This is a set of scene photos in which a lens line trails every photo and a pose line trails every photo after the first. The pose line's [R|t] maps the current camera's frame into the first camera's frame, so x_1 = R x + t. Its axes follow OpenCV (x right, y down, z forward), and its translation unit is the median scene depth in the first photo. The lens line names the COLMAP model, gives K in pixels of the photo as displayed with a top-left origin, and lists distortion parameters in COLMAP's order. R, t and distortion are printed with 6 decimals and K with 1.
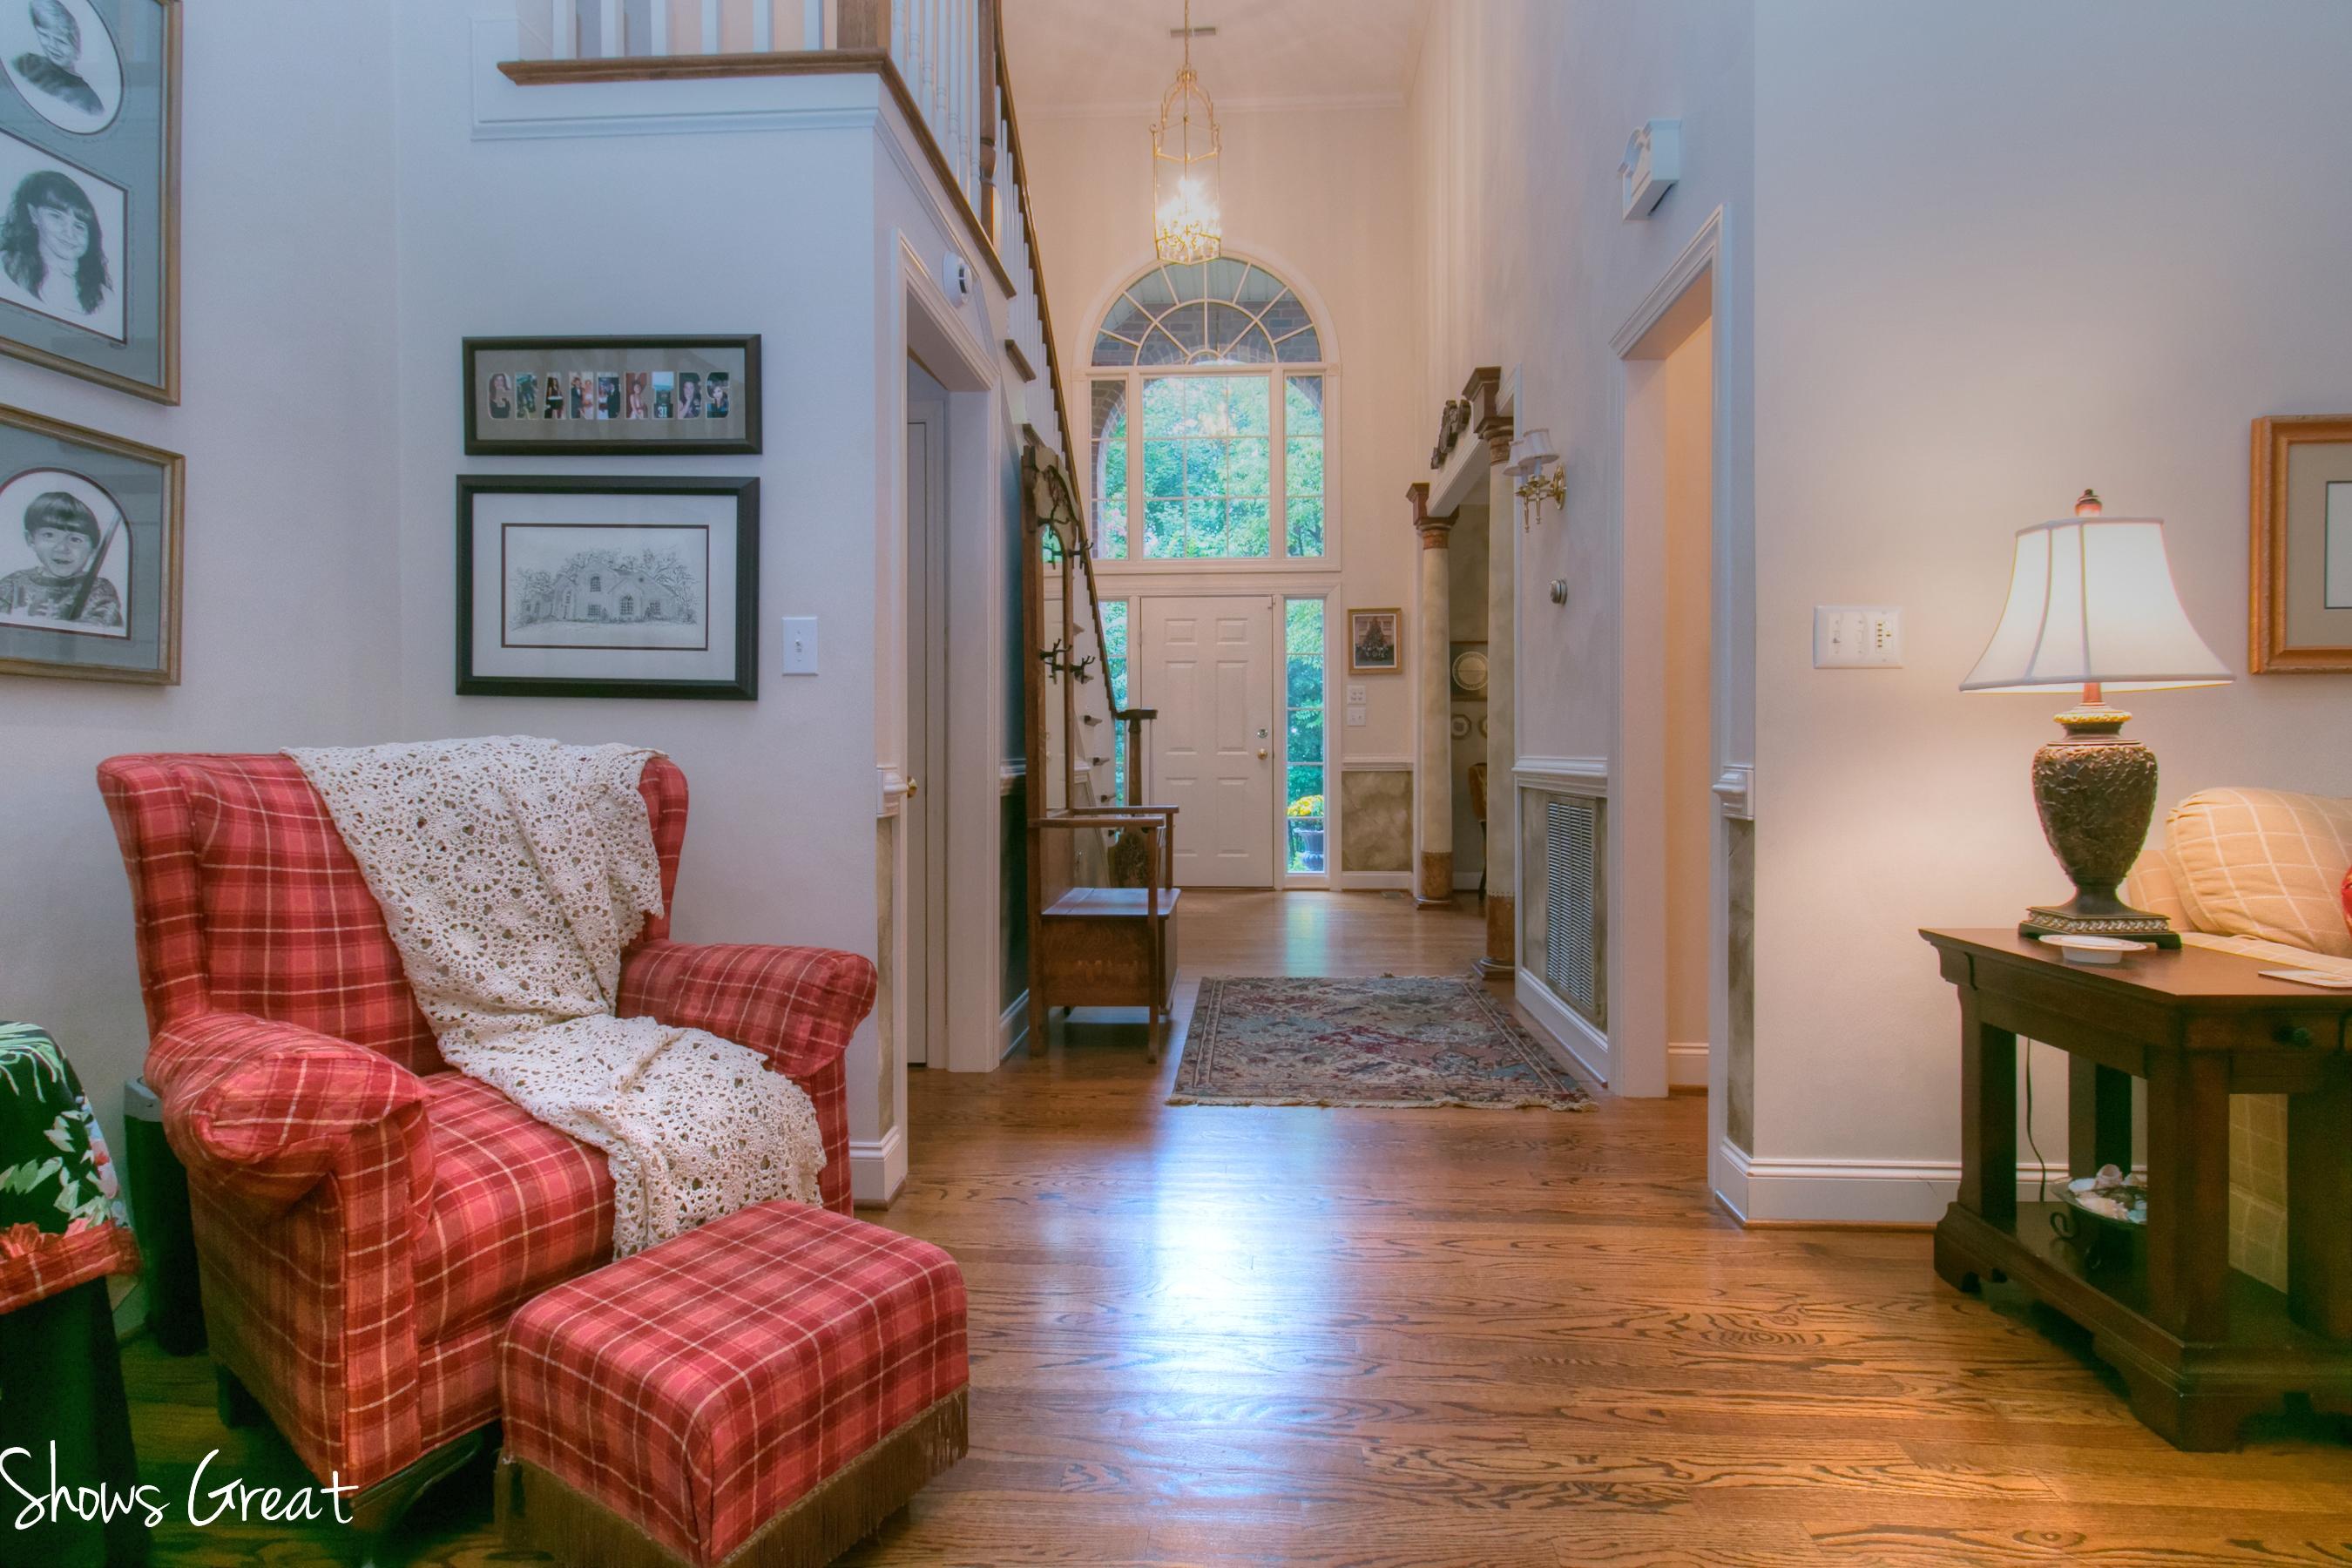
lens RADIAL K [[1085.3, 0, 1208.7], [0, 1085.3, 763.5], [0, 0, 1]] dist [-0.003070, -0.009880]
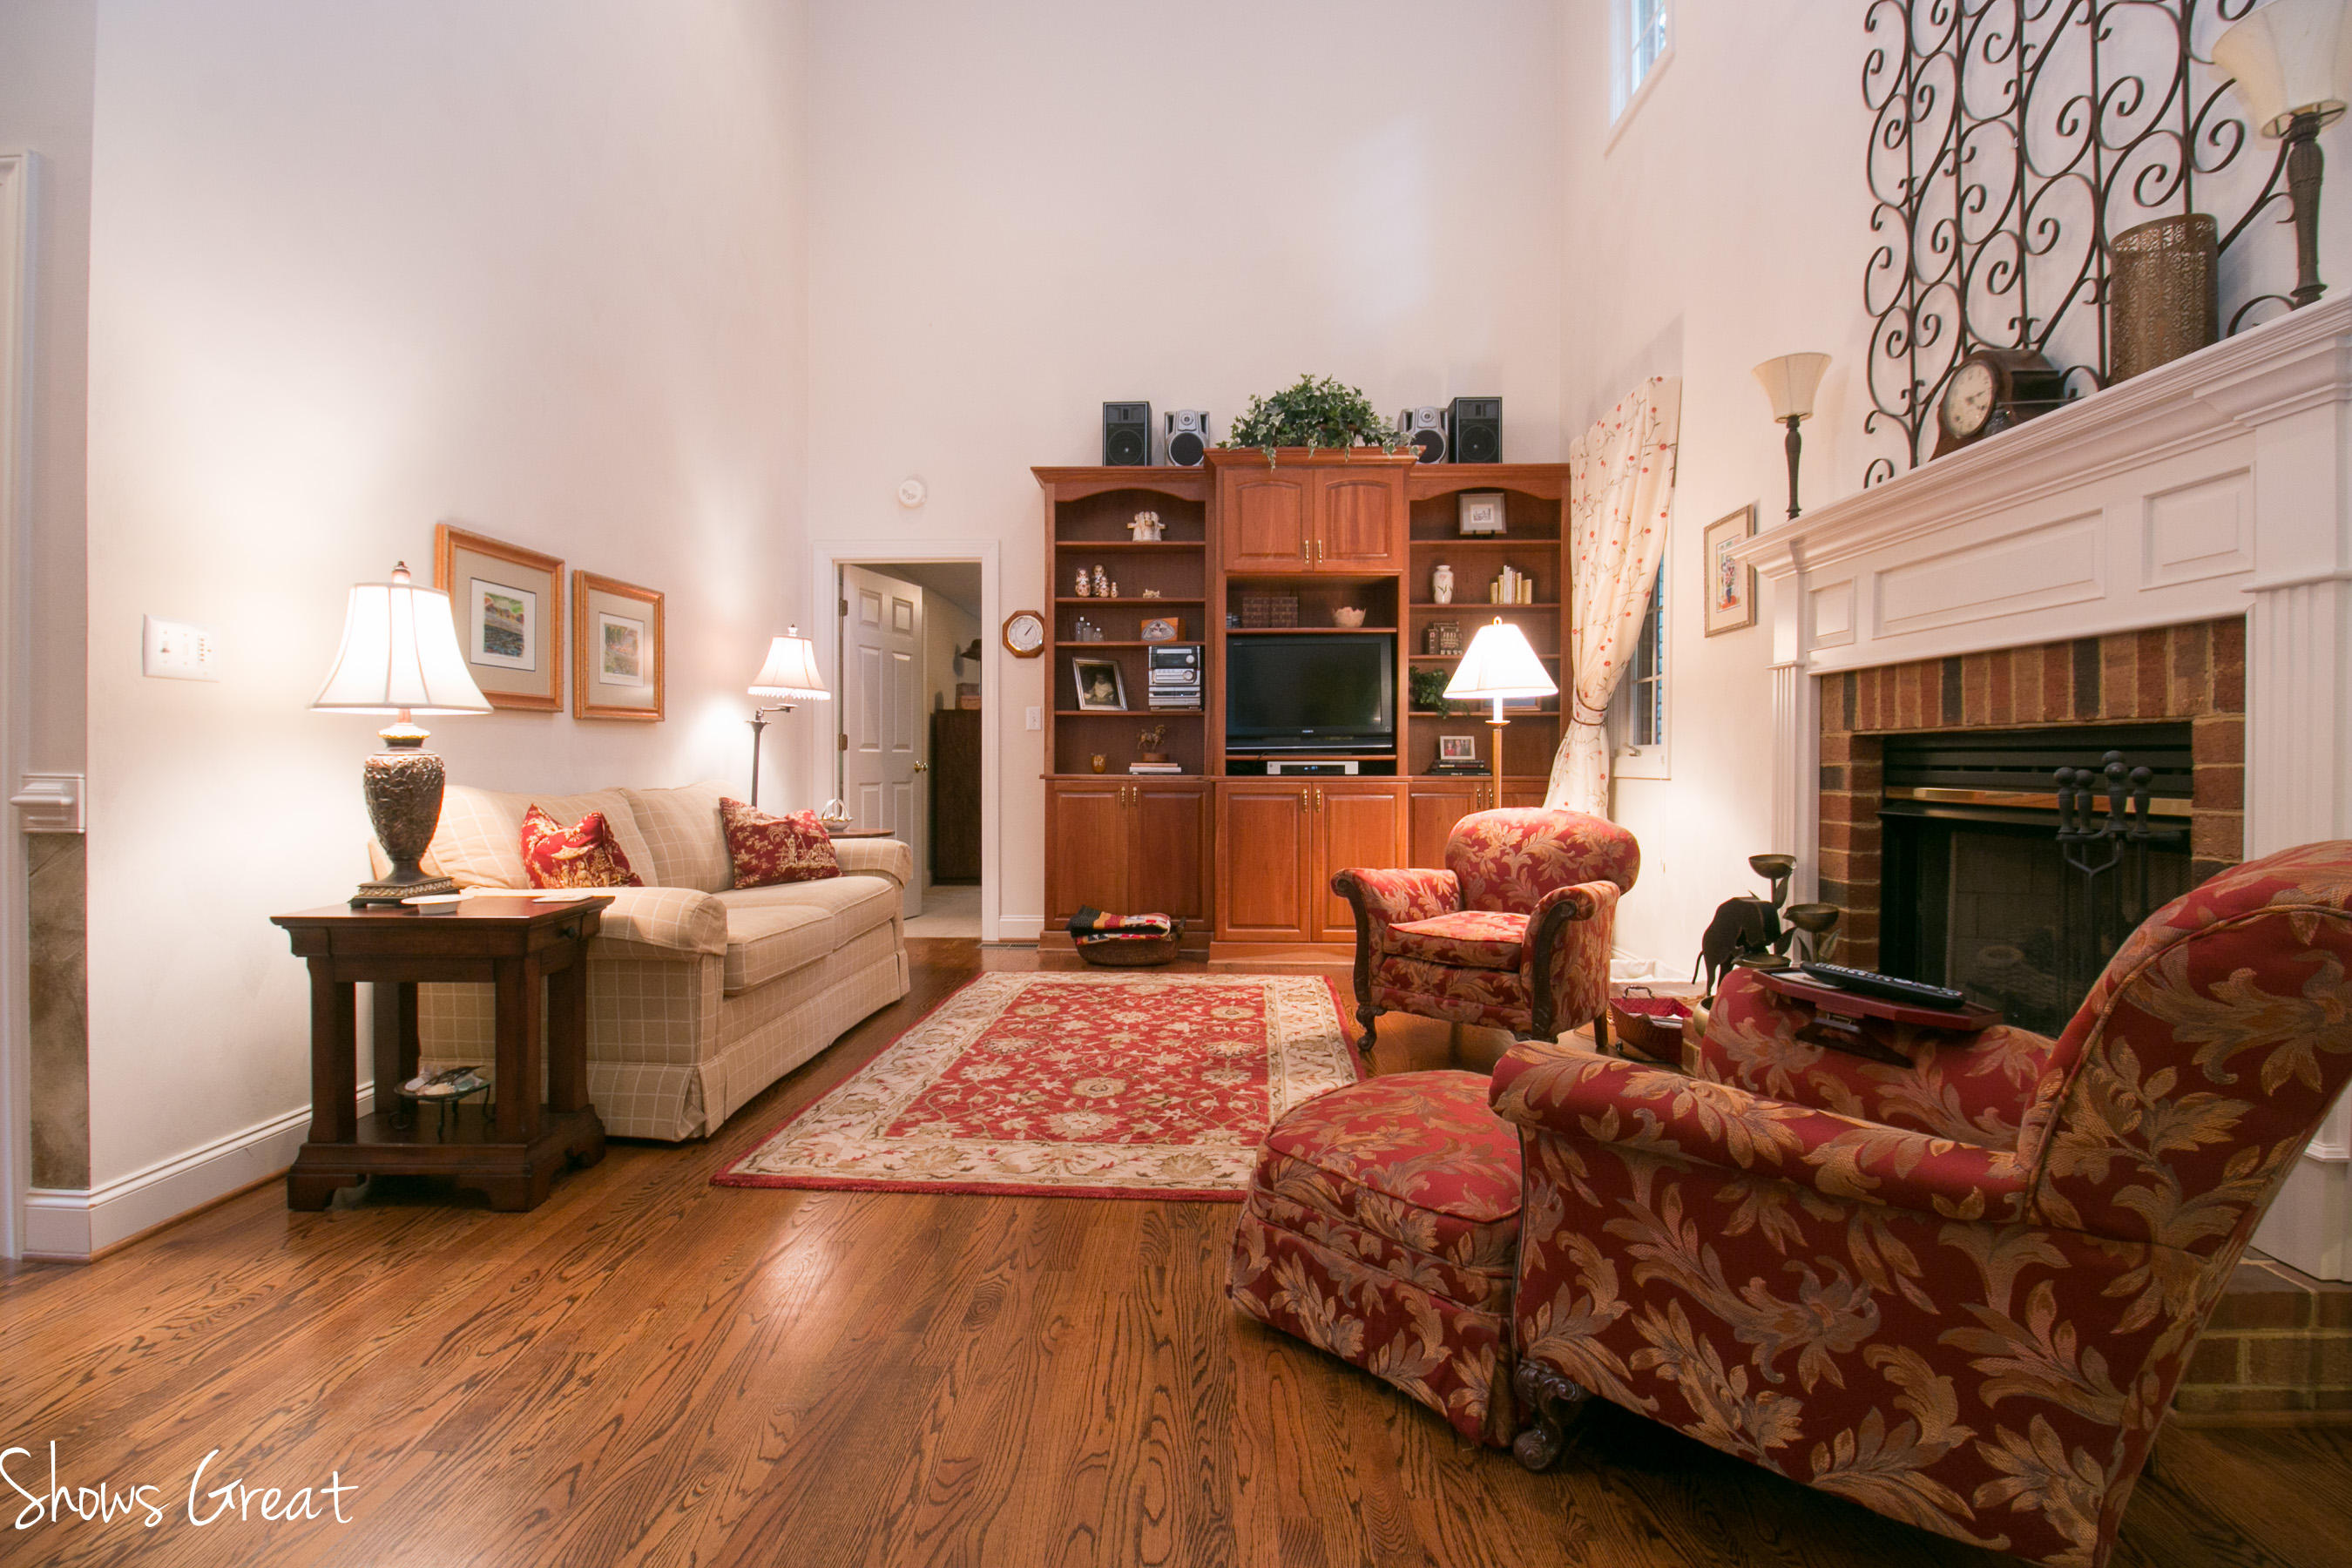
lens RADIAL K [[1085.3, 0, 1174.2], [0, 1085.3, 766.3], [0, 0, 1]] dist [-0.003070, -0.009880]
pose [[-0.024741, -0.005718, 0.999678, -0.454536], [0.010246, 0.999930, 0.005973, -0.001109], [-0.999641, 0.010391, -0.024680, 0.071682]]
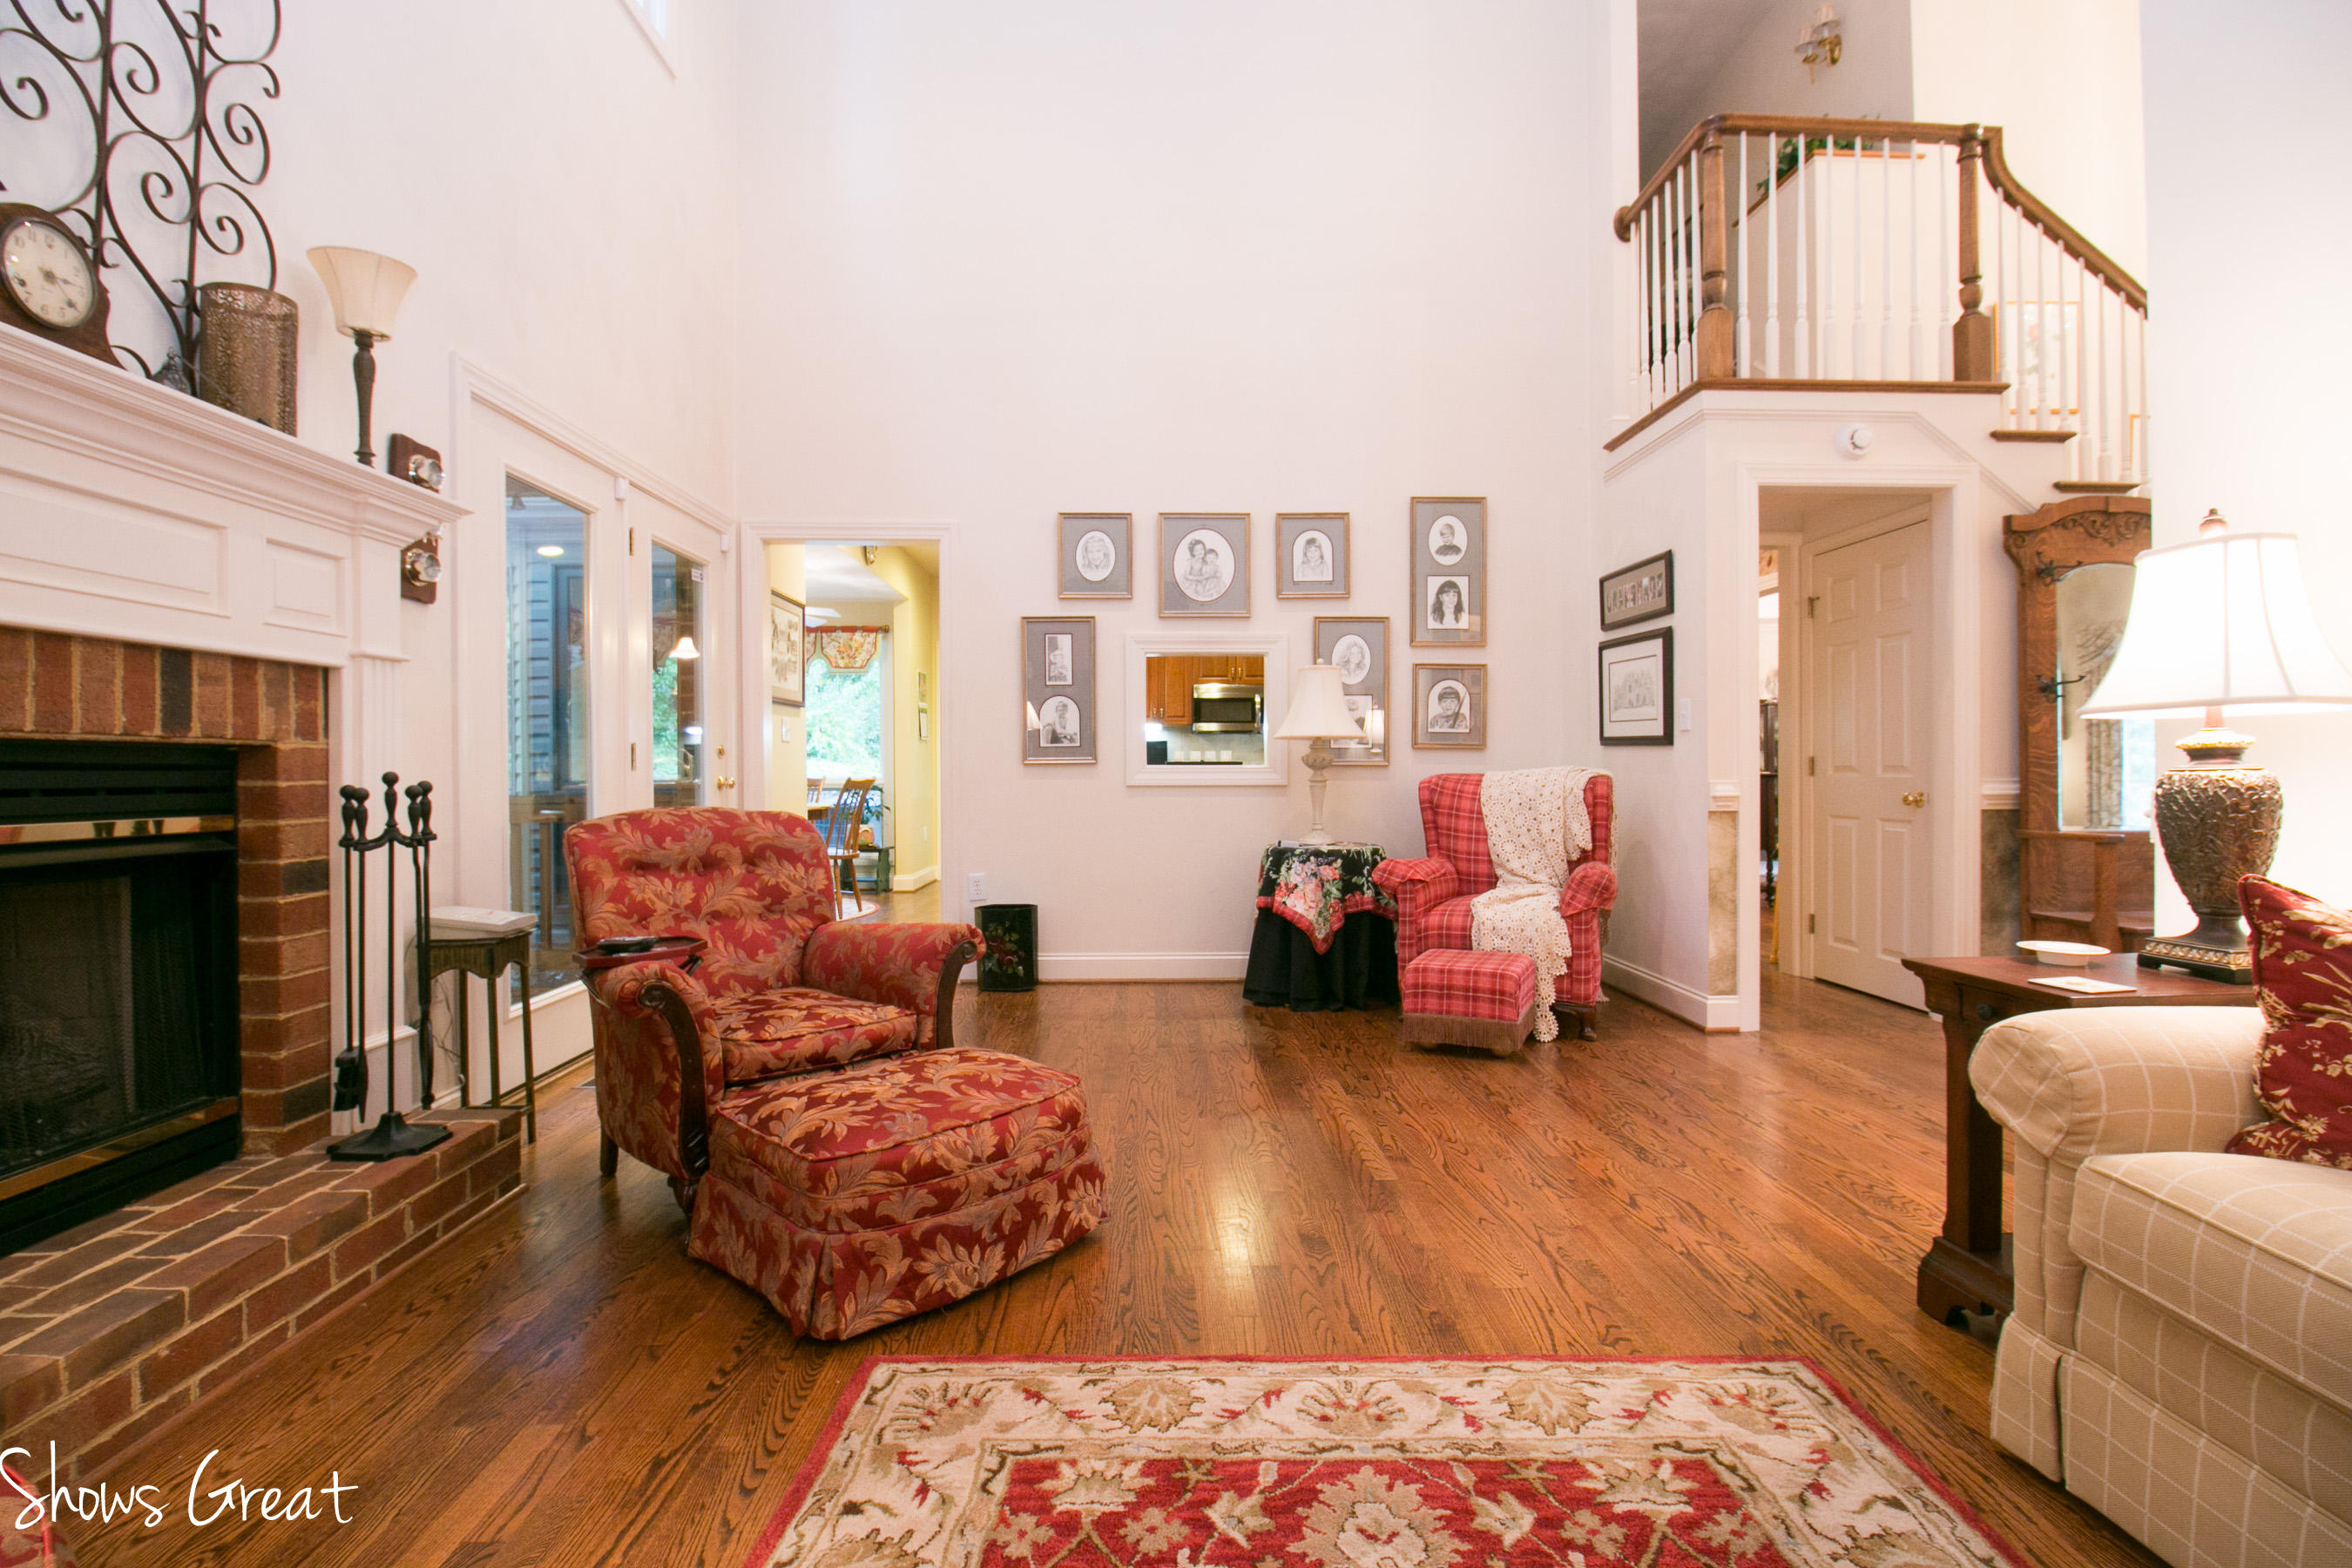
lens RADIAL K [[1085.3, 0, 1165.7], [0, 1085.3, 774.0], [0, 0, 1]] dist [-0.003070, -0.009880]
pose [[0.079987, 0.003401, -0.996790, 1.447711], [-0.008582, 0.999959, 0.002724, -0.006975], [0.996759, 0.008336, 0.080013, -0.020148]]
